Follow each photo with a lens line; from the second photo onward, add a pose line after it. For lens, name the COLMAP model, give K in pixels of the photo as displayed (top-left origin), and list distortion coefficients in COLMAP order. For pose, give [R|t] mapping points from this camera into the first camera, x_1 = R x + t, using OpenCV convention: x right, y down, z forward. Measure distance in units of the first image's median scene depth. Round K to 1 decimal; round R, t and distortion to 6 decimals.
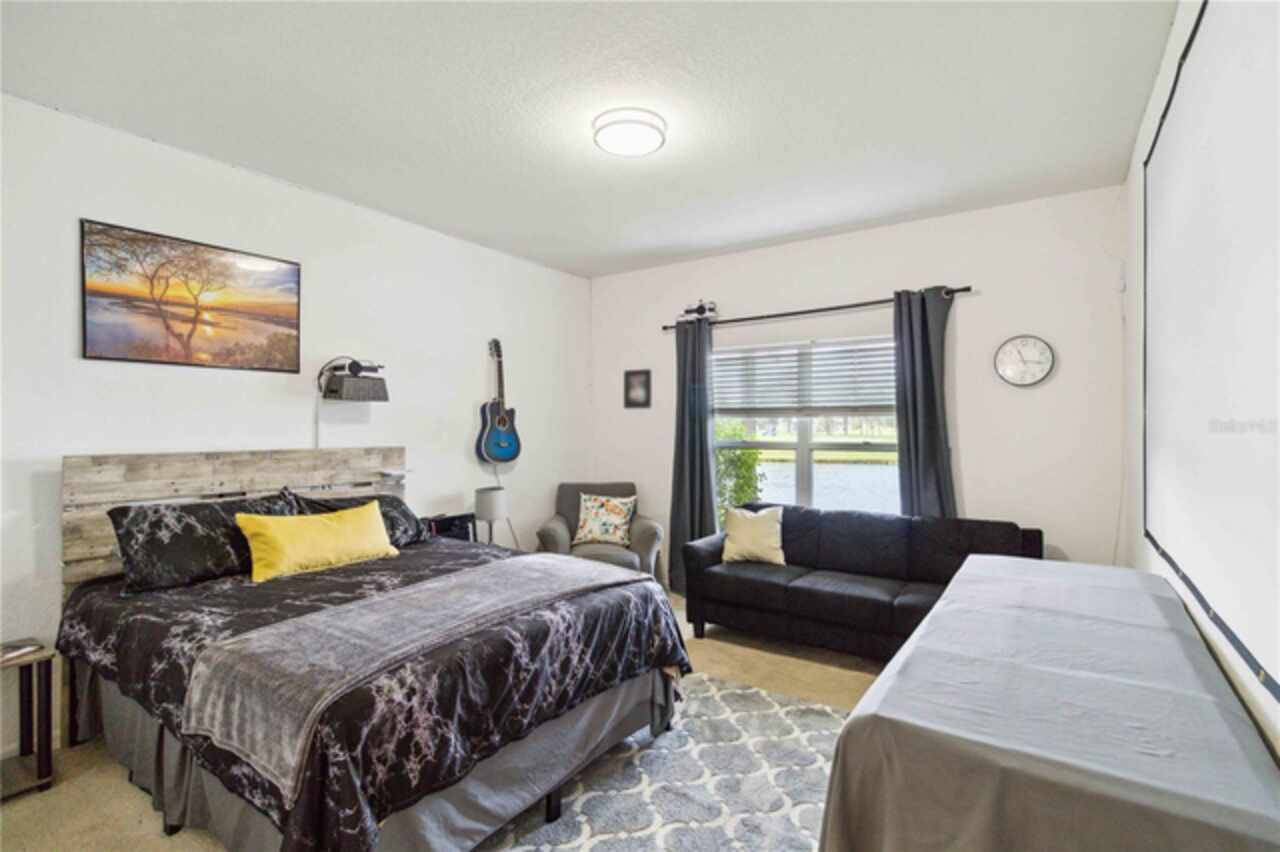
lens RADIAL K [[604.7, 0, 641.3], [0, 604.7, 425.1], [0, 0, 1]] dist [0.001285, -0.000226]
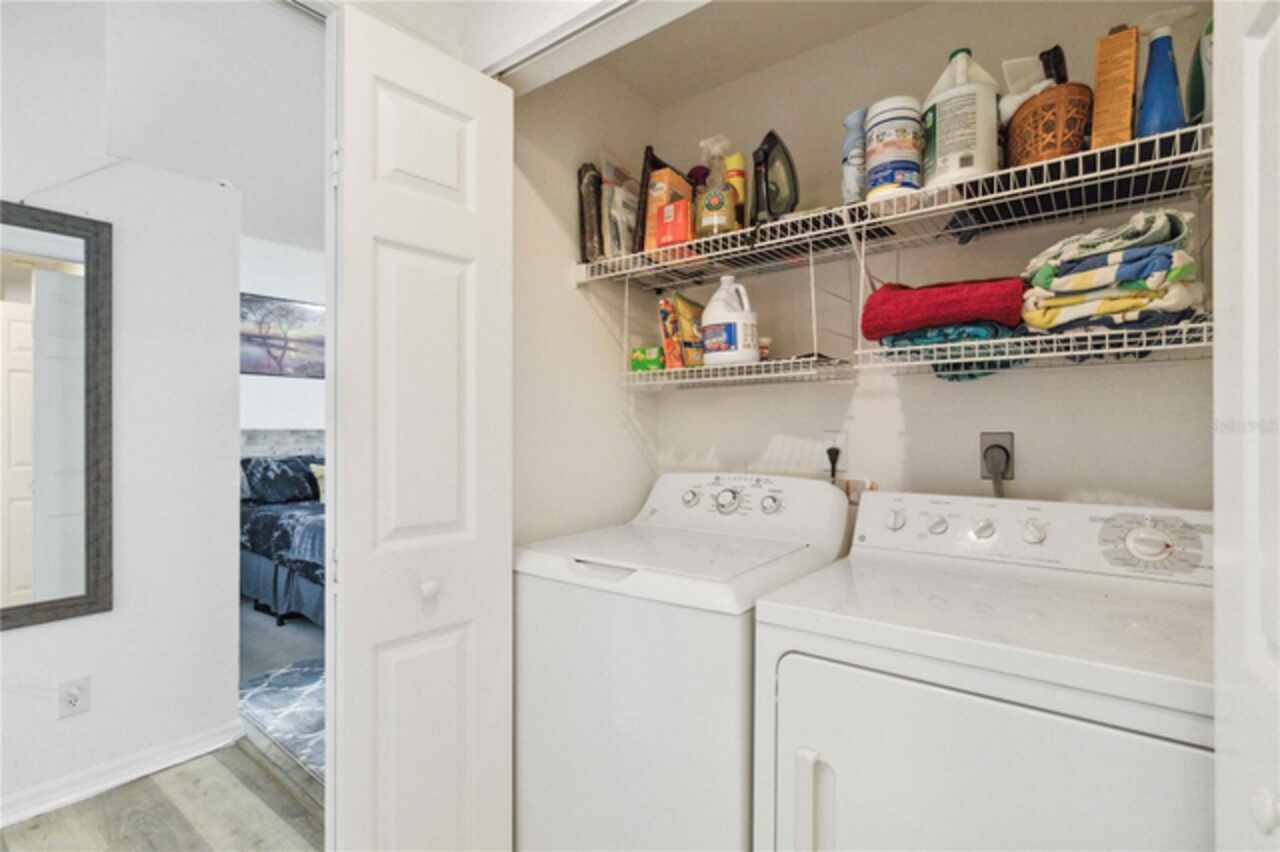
lens RADIAL K [[604.7, 0, 639.7], [0, 604.7, 426.9], [0, 0, 1]] dist [0.001285, -0.000226]
pose [[0.997974, -0.002366, -0.063577, 0.342149], [0.001822, 0.999961, -0.008627, 0.058973], [0.063595, 0.008494, 0.997940, -0.607105]]
